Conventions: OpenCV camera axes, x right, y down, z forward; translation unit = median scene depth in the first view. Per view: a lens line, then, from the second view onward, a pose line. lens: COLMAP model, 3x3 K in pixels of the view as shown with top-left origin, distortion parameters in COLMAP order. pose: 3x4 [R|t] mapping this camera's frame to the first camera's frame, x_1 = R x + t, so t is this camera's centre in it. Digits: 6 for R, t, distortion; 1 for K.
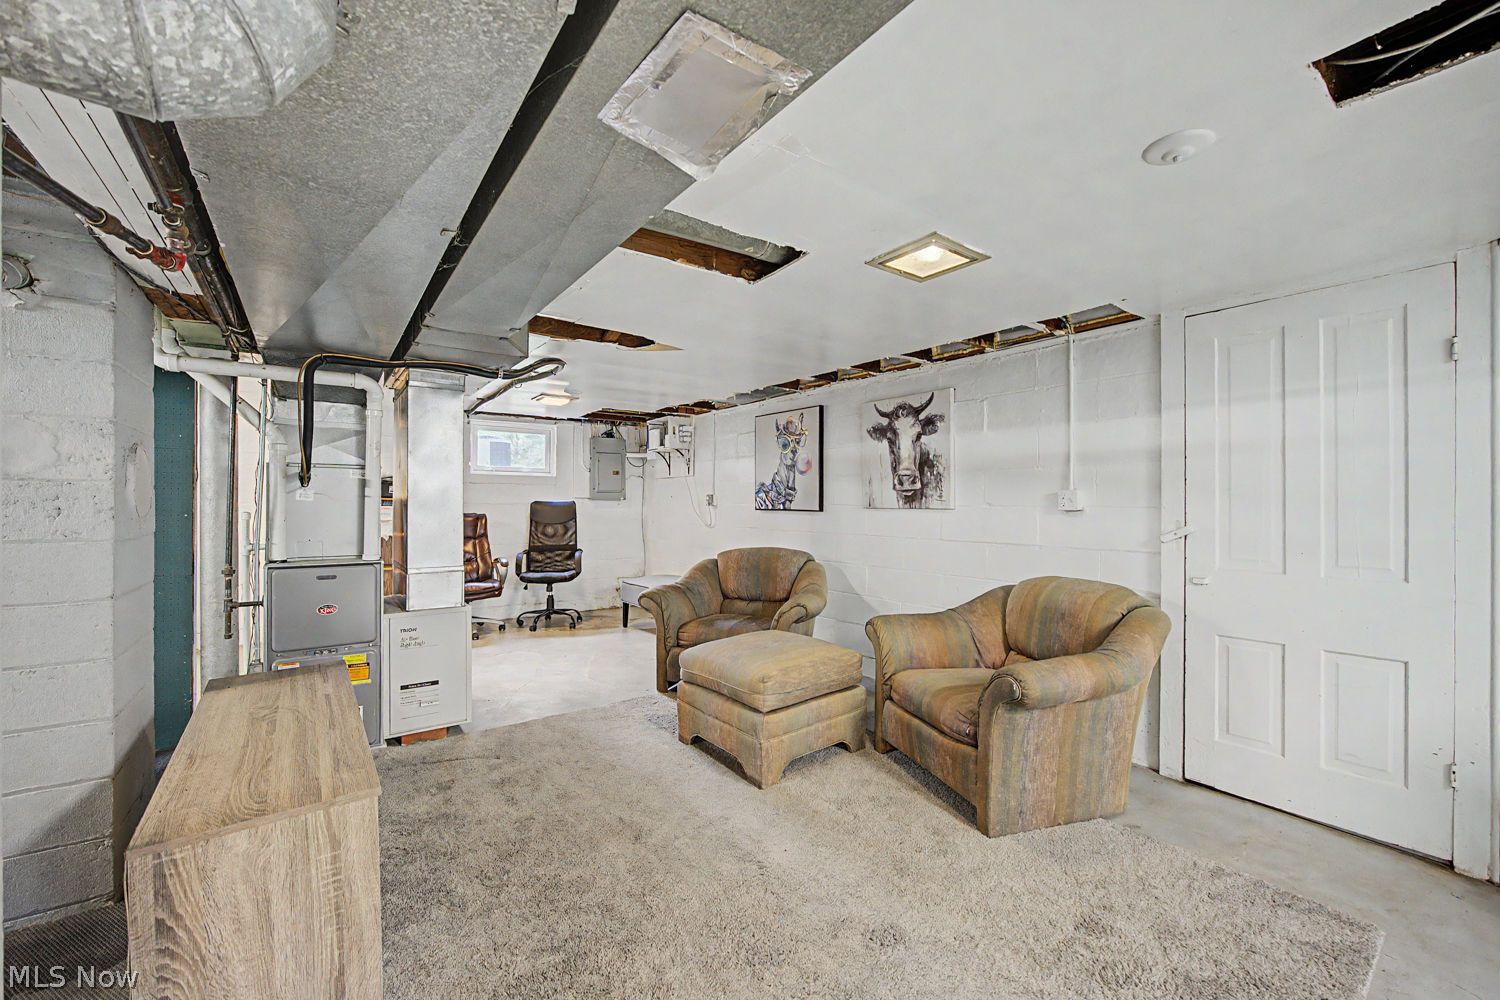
lens RADIAL K [[599.2, 0, 747.6], [0, 599.2, 505.1], [0, 0, 1]] dist [-0.023373, 0.005305]
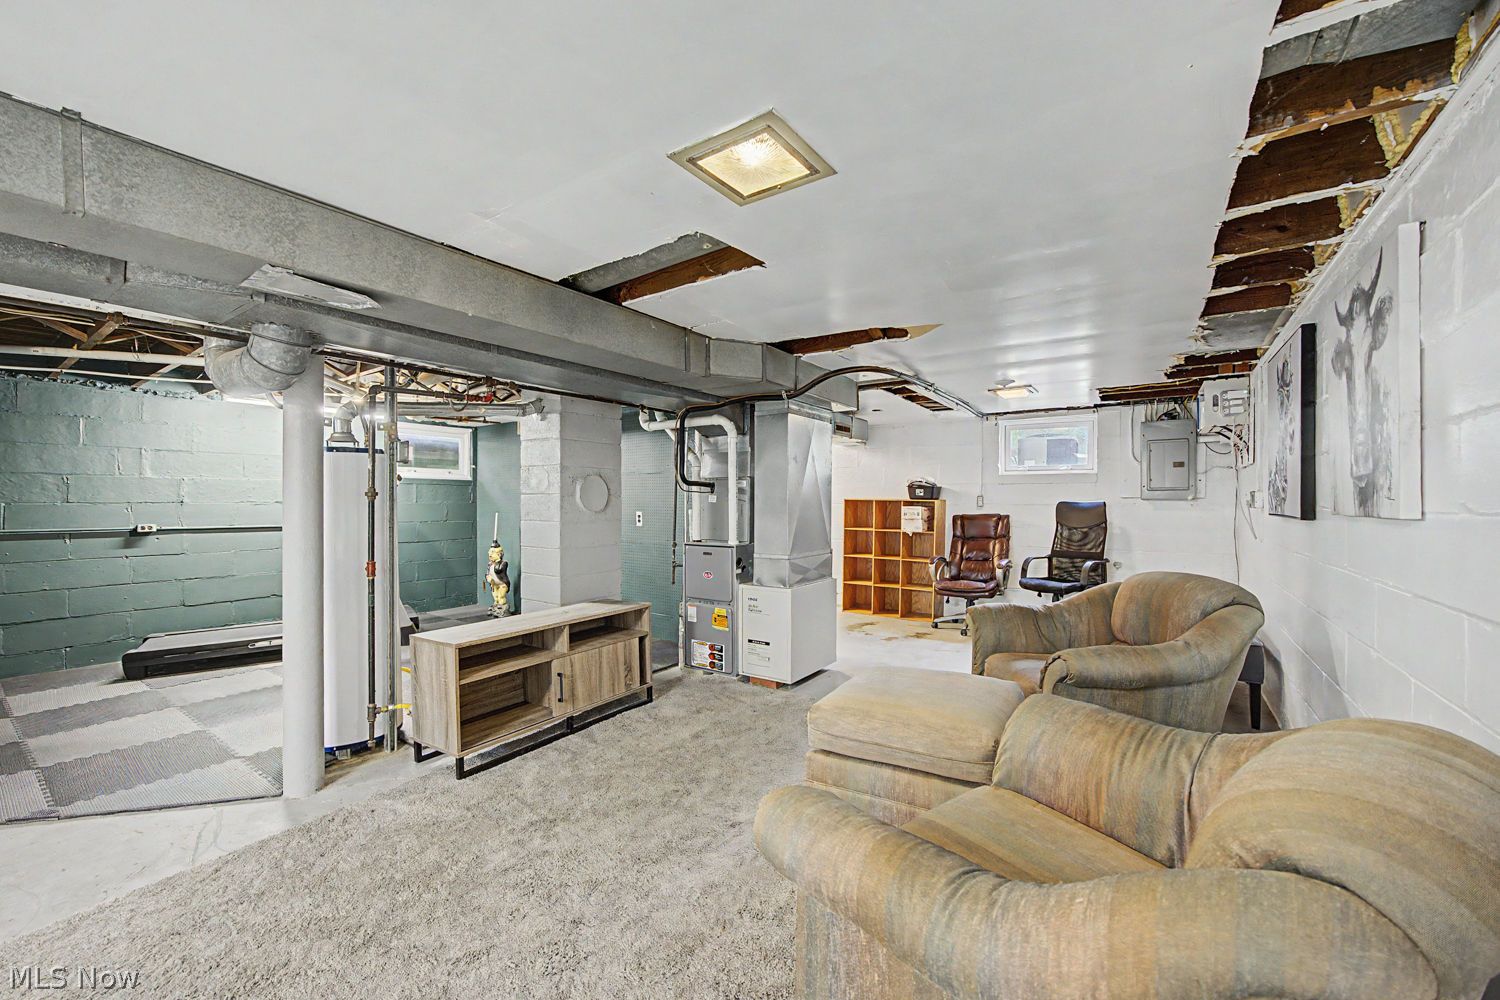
lens RADIAL K [[599.2, 0, 760.4], [0, 599.2, 501.1], [0, 0, 1]] dist [-0.023373, 0.005305]
pose [[0.345980, -0.004868, -0.938229, 0.608147], [-0.003924, 0.999970, -0.006635, -0.001112], [0.938234, 0.005977, 0.345951, 0.475403]]
